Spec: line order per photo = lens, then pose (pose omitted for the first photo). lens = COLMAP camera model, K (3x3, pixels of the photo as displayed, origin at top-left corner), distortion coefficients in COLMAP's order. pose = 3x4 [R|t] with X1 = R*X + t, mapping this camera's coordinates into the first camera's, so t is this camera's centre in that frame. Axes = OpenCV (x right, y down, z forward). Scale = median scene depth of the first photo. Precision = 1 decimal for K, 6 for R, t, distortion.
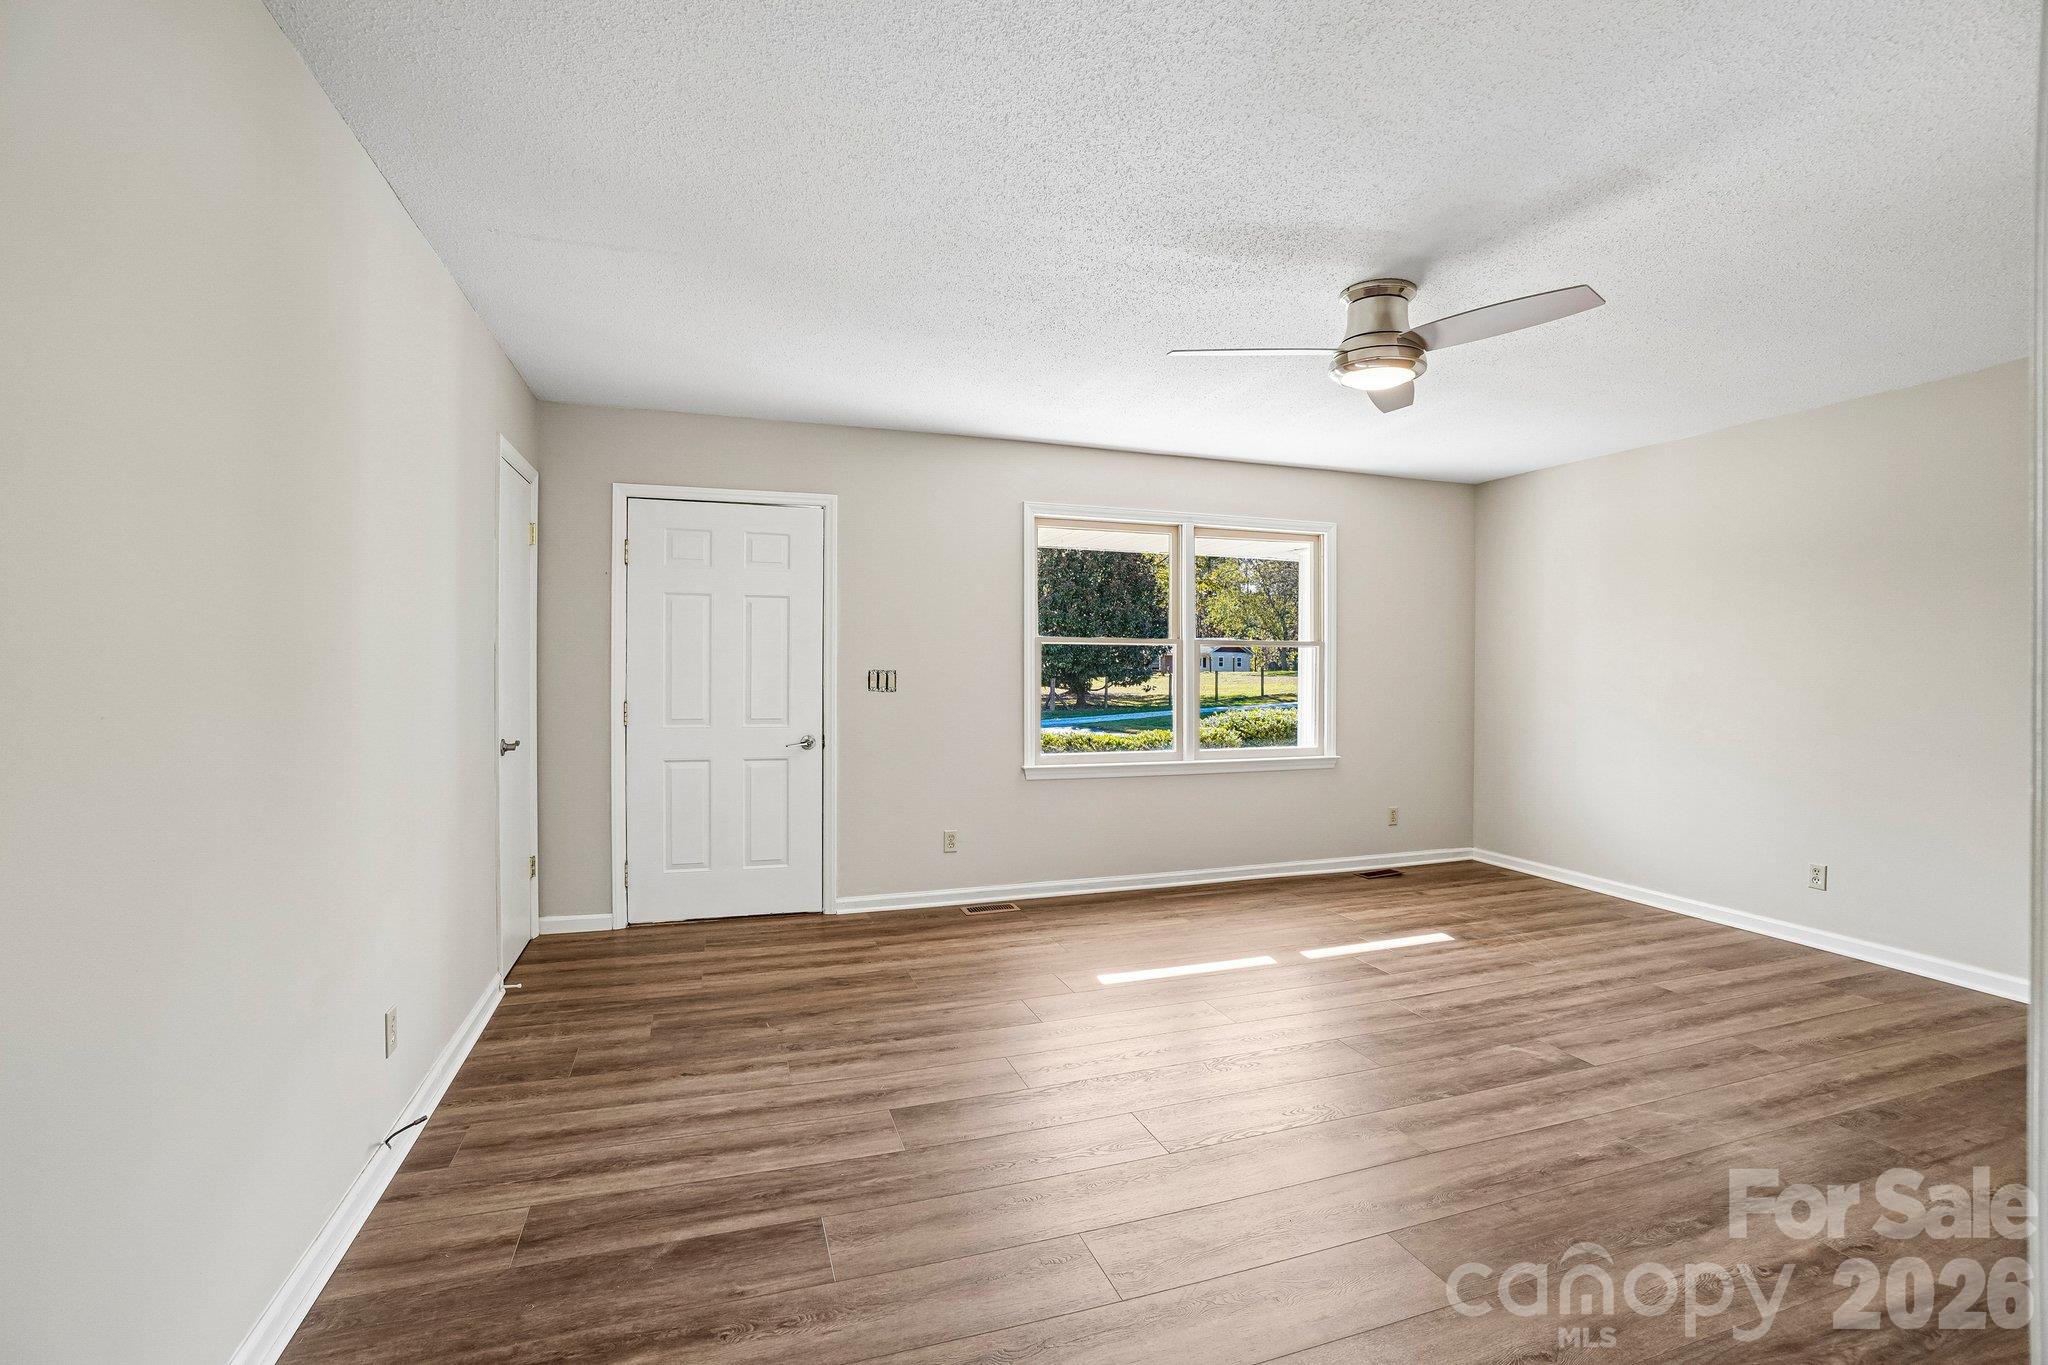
lens RADIAL K [[905.6, 0, 1017.4], [0, 905.6, 682.6], [0, 0, 1]] dist [-0.059022, 0.020264]
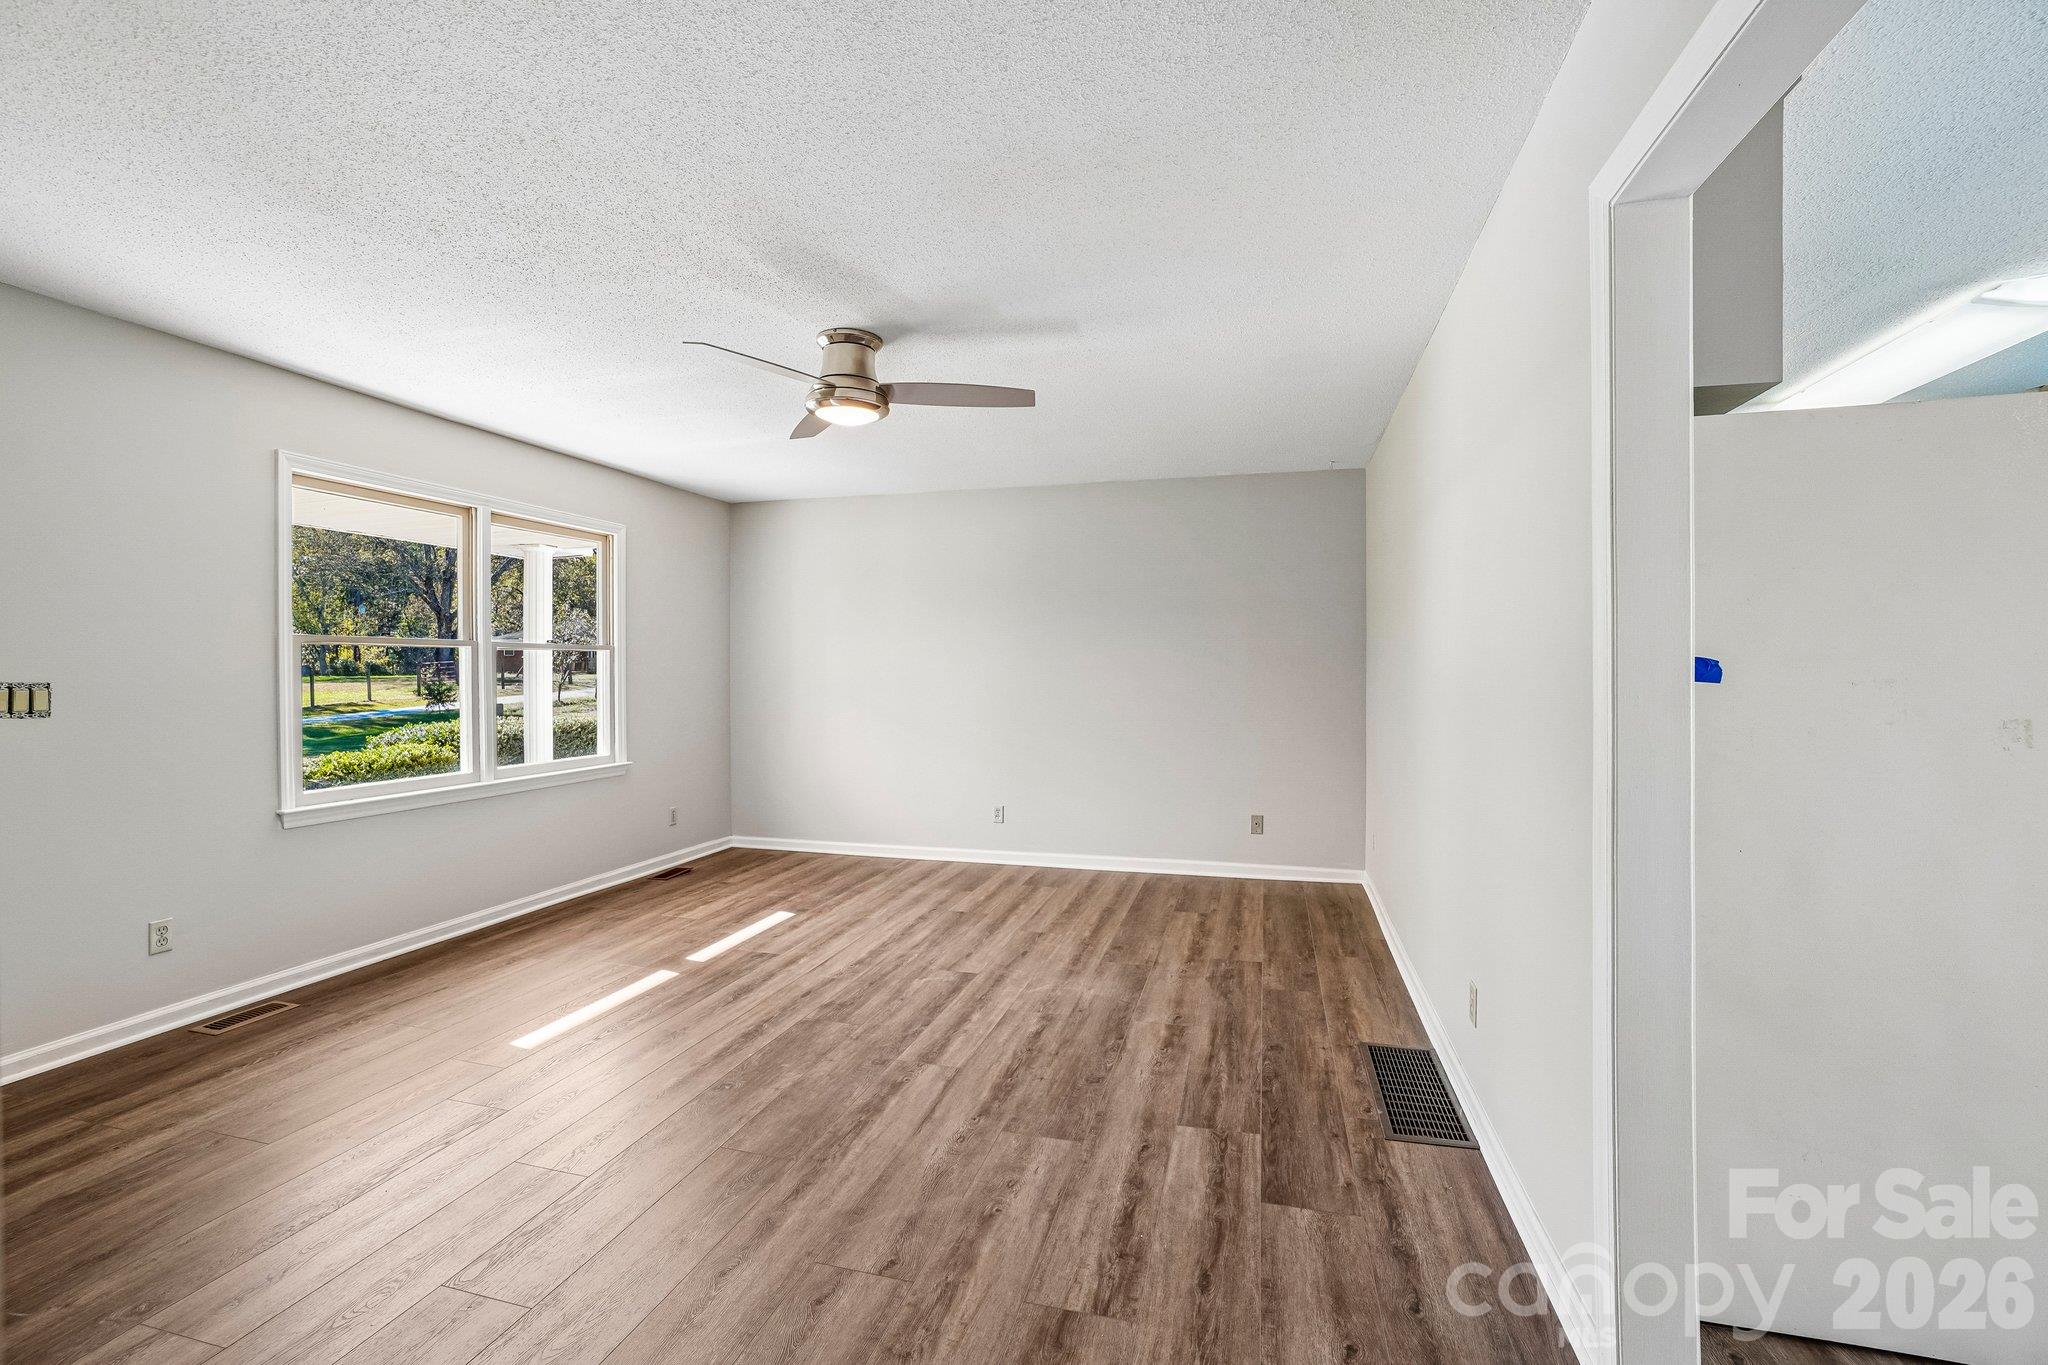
lens RADIAL K [[905.6, 0, 1010.0], [0, 905.6, 671.7], [0, 0, 1]] dist [-0.059022, 0.020264]
pose [[0.563483, -0.006571, 0.826101, -0.350241], [0.020047, 0.999783, -0.005721, -0.004943], [-0.825884, 0.019785, 0.563492, 0.161214]]
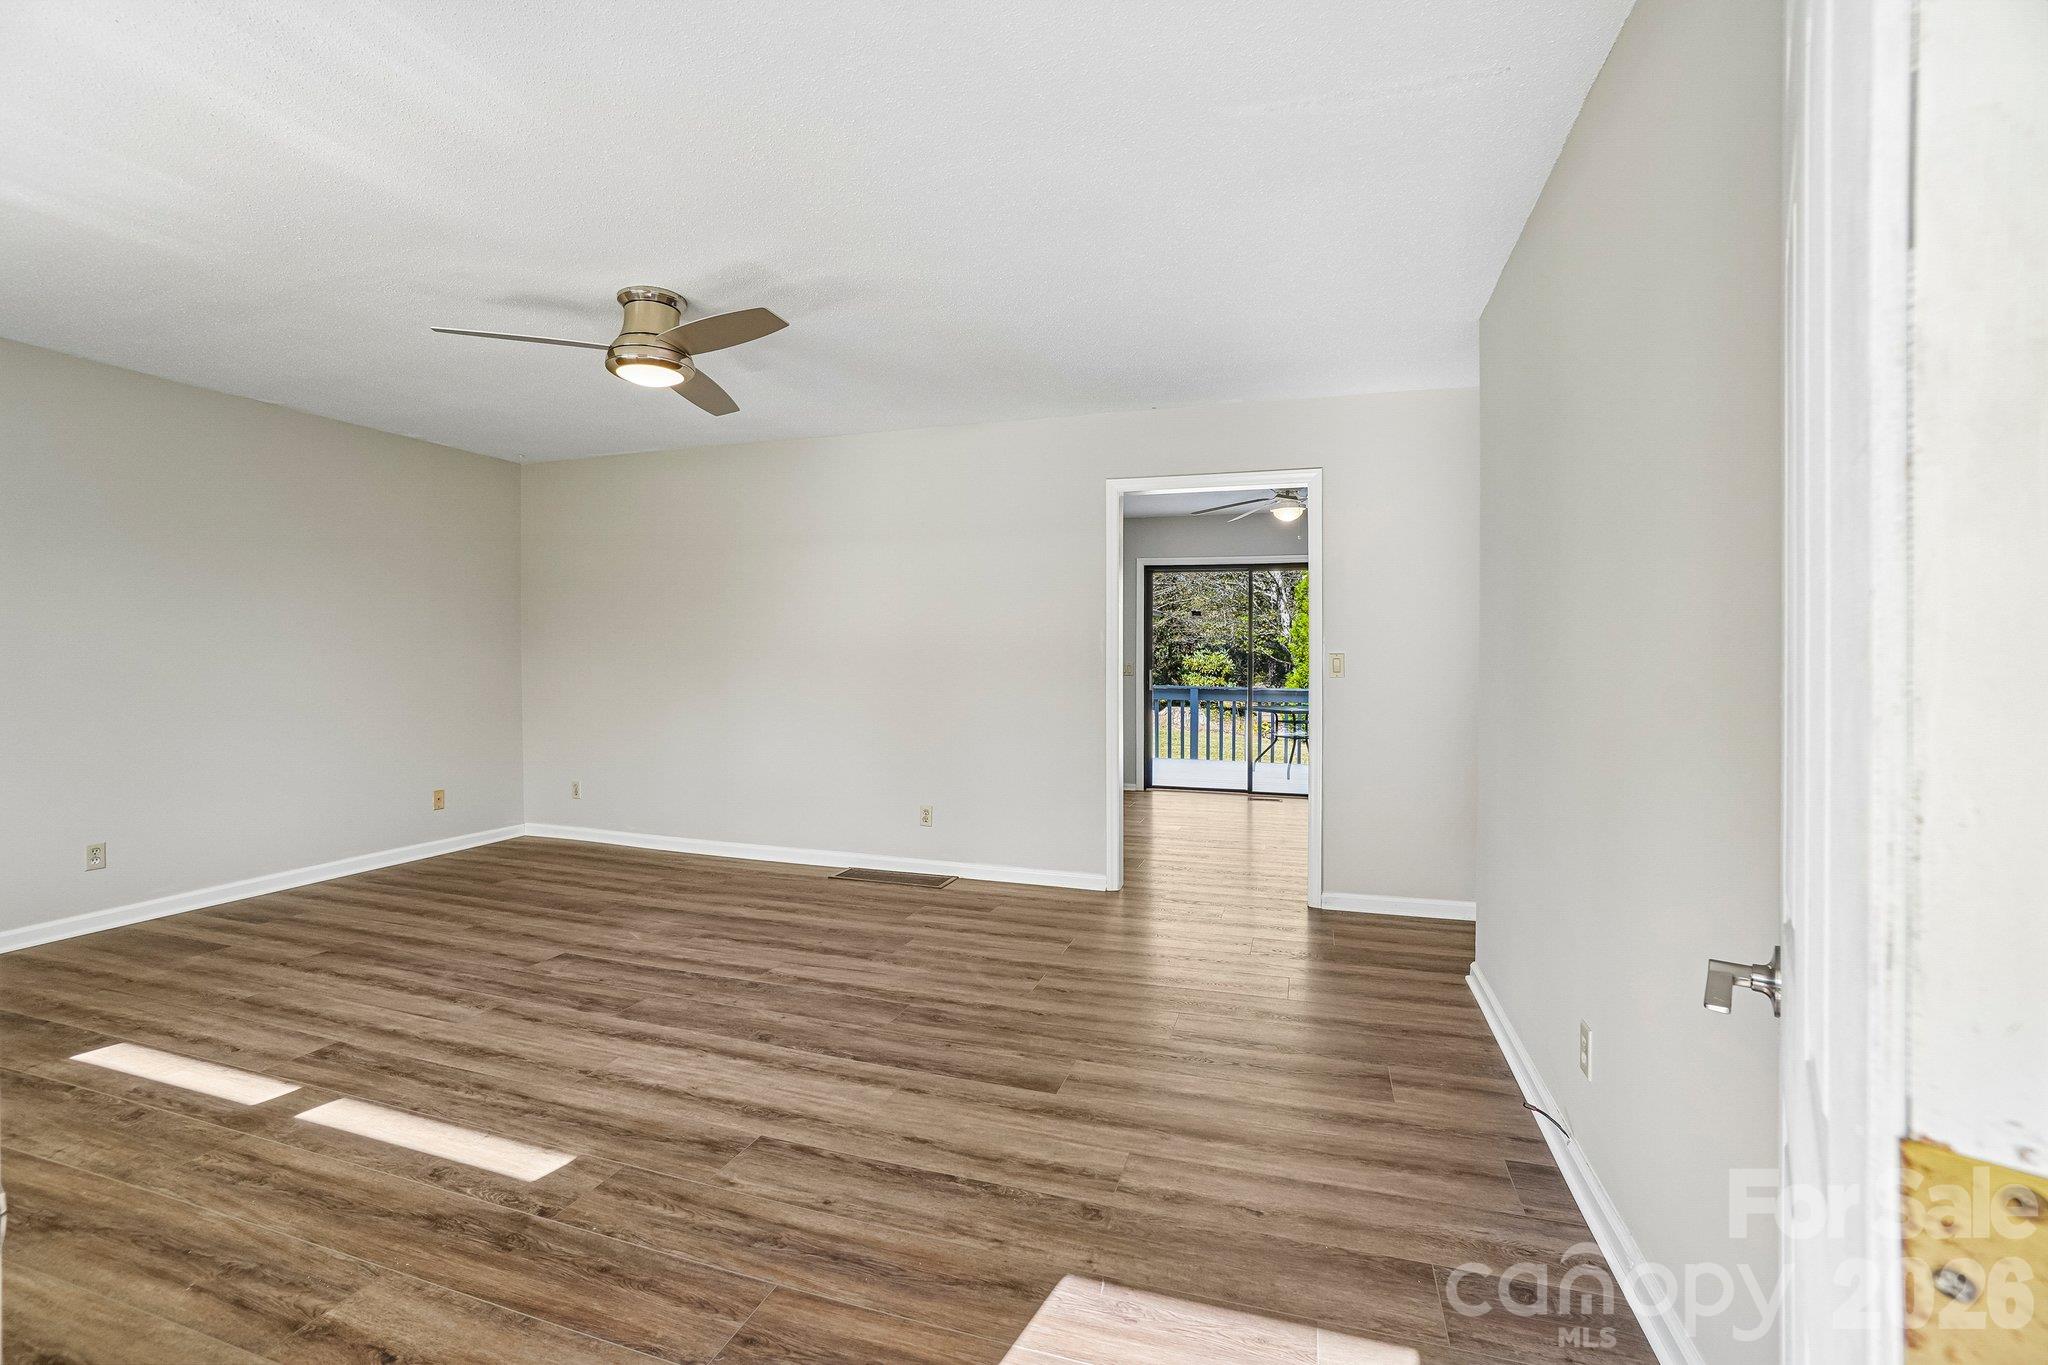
lens RADIAL K [[905.6, 0, 1023.0], [0, 905.6, 667.1], [0, 0, 1]] dist [-0.059022, 0.020264]
pose [[-0.804726, -0.015503, 0.593443, -0.512296], [0.002632, 0.999556, 0.029680, -0.007596], [-0.593640, 0.025446, -0.804328, 1.345428]]
